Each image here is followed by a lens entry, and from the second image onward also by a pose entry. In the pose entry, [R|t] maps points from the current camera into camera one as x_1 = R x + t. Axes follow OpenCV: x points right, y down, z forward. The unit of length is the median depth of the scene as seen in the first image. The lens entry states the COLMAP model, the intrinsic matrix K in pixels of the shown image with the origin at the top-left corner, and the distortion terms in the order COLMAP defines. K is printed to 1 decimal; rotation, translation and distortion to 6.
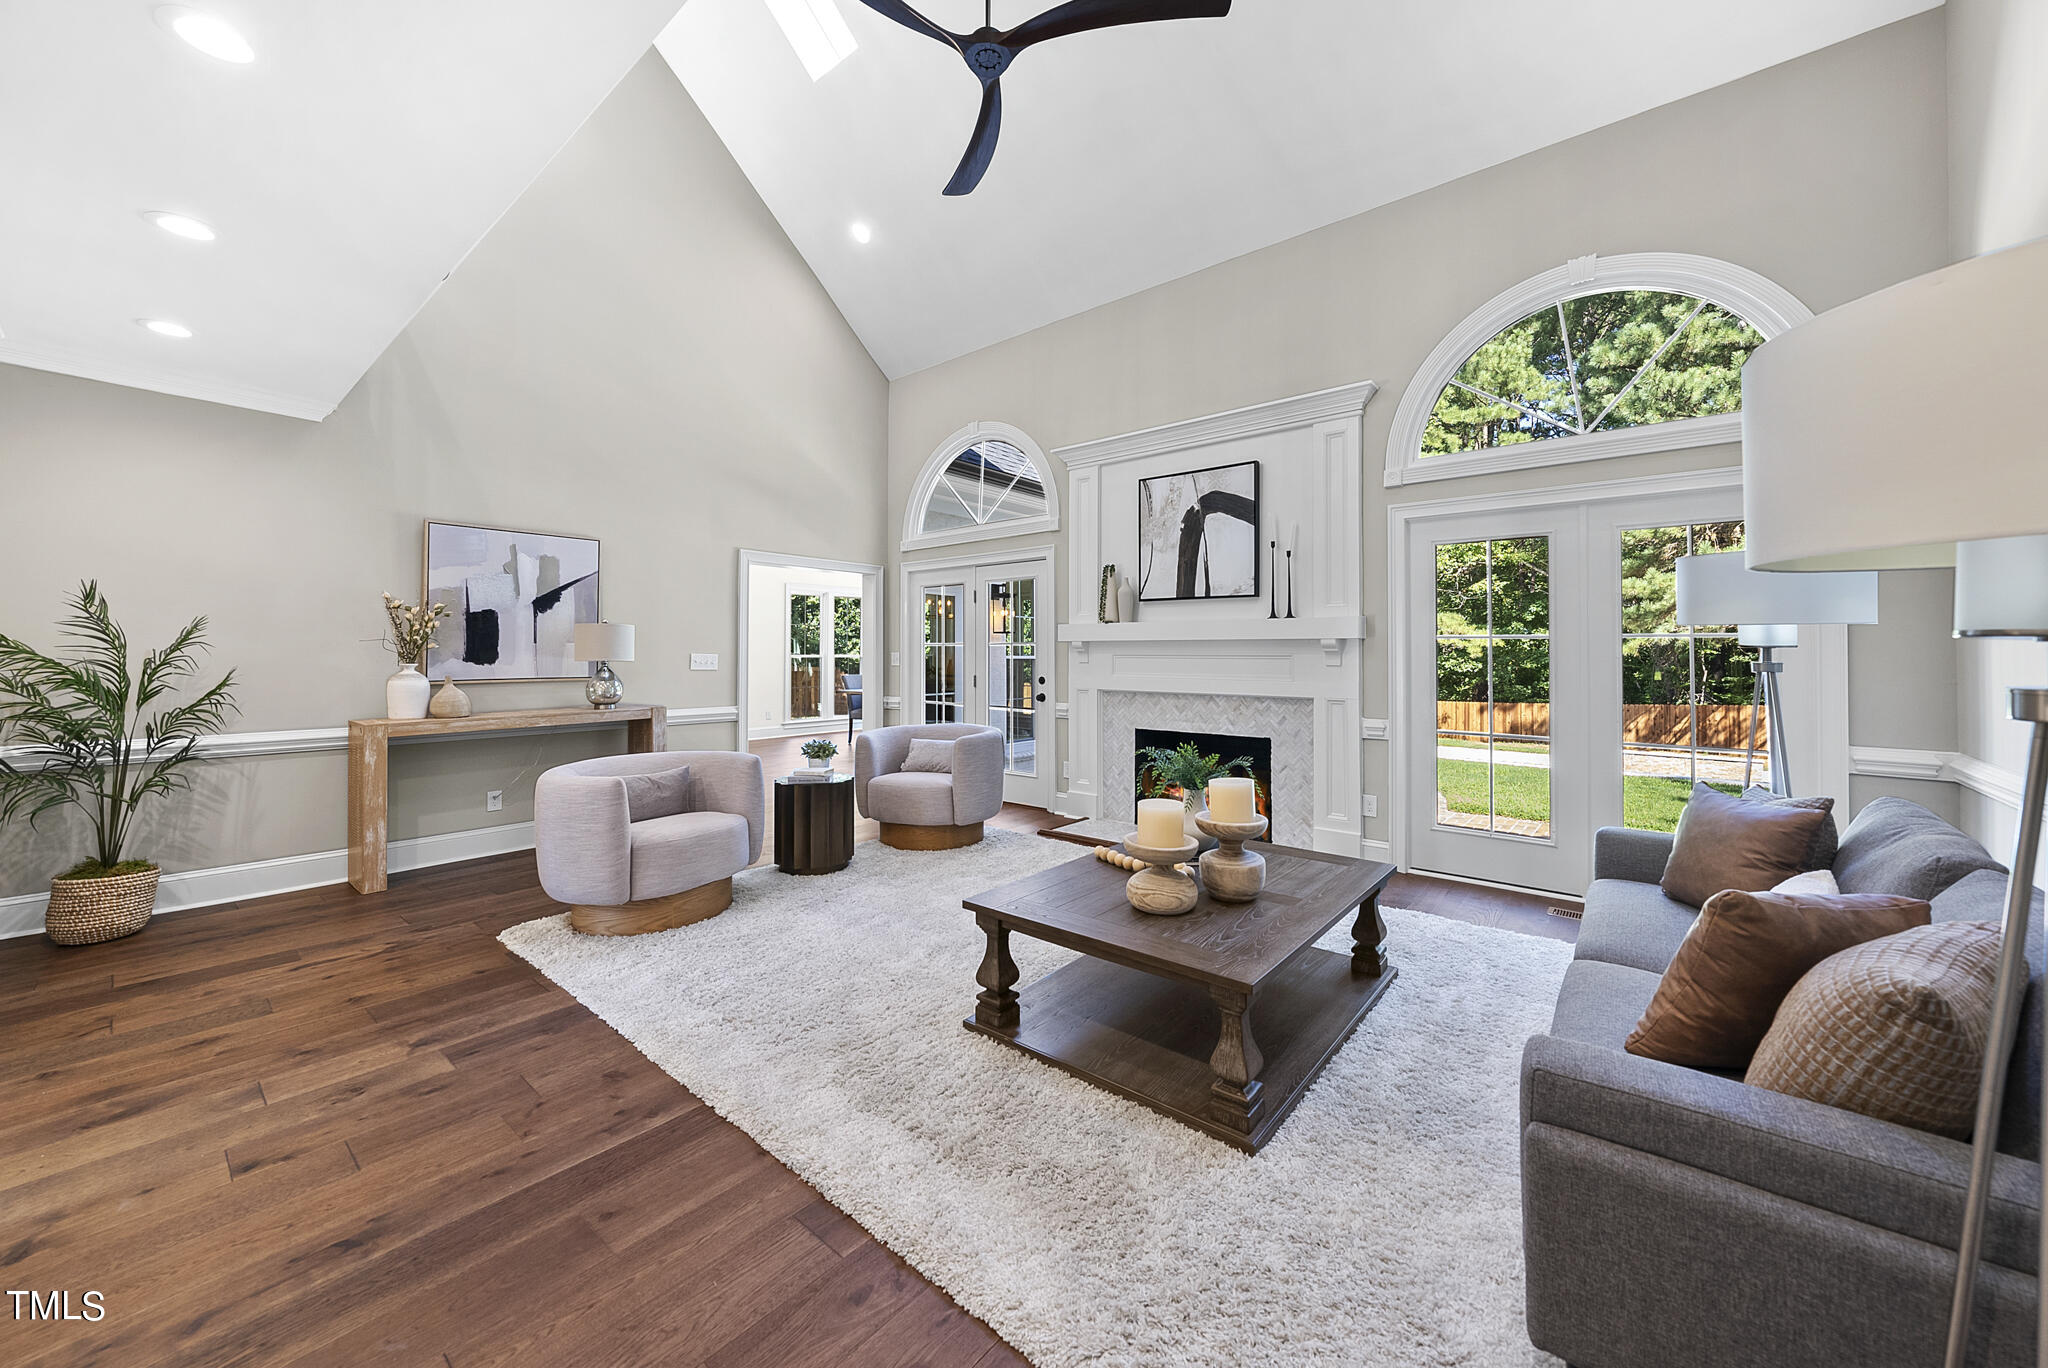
lens RADIAL K [[734.1, 0, 1020.4], [0, 734.1, 640.6], [0, 0, 1]] dist [-0.000153, 0.000335]
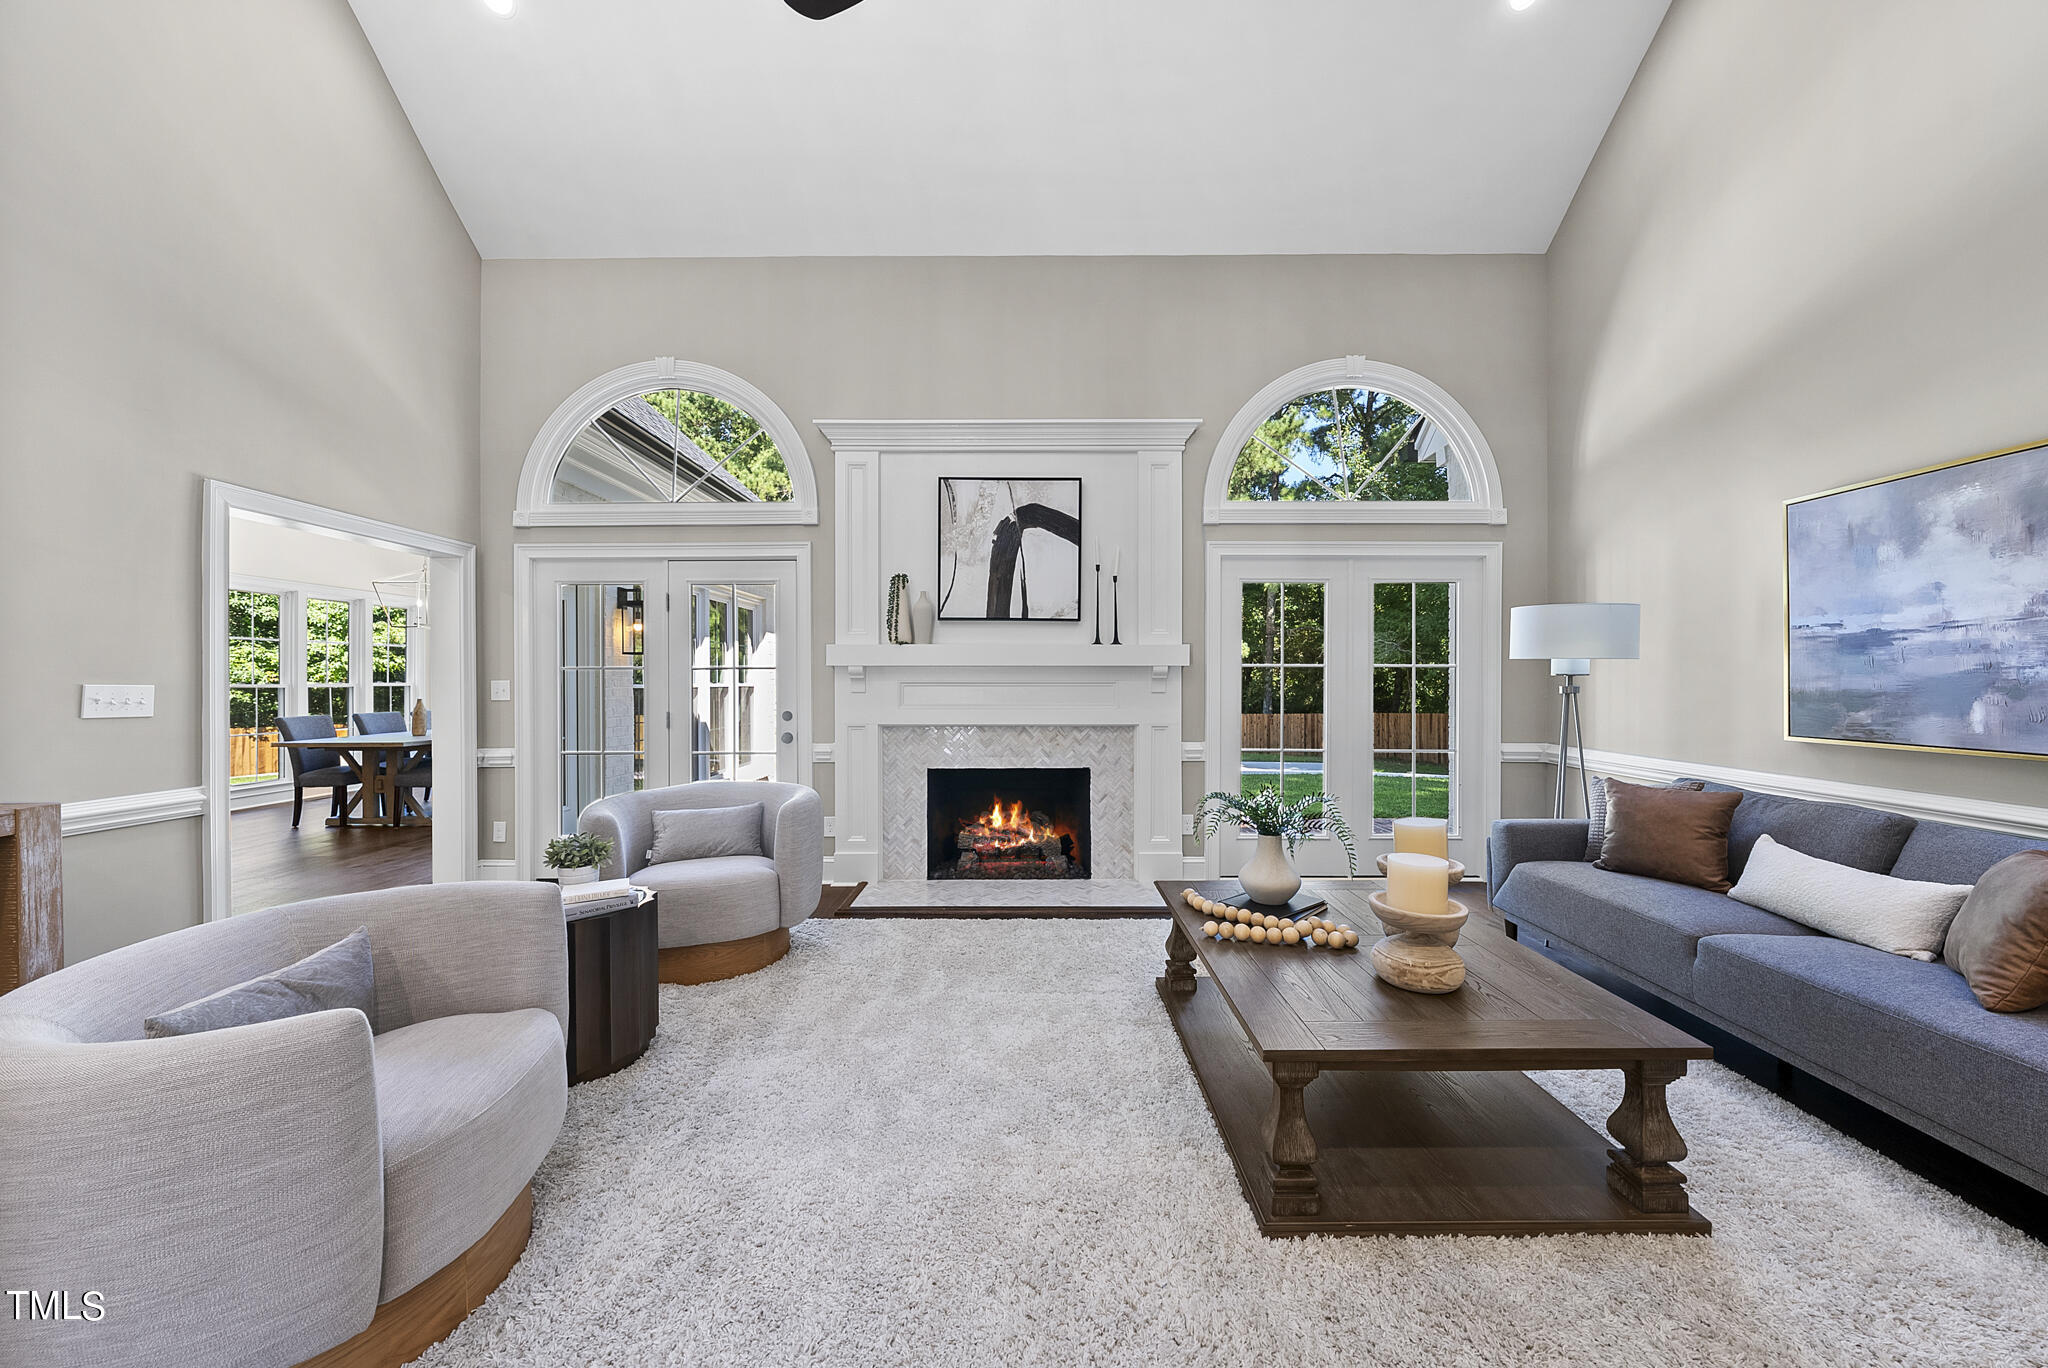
lens RADIAL K [[734.1, 0, 1122.8], [0, 734.1, 672.5], [0, 0, 1]] dist [-0.000153, 0.000335]
pose [[0.774920, 0.005347, 0.632037, -0.224147], [-0.009287, 0.999953, 0.002927, 0.003728], [-0.631992, -0.008138, 0.774932, 0.210258]]
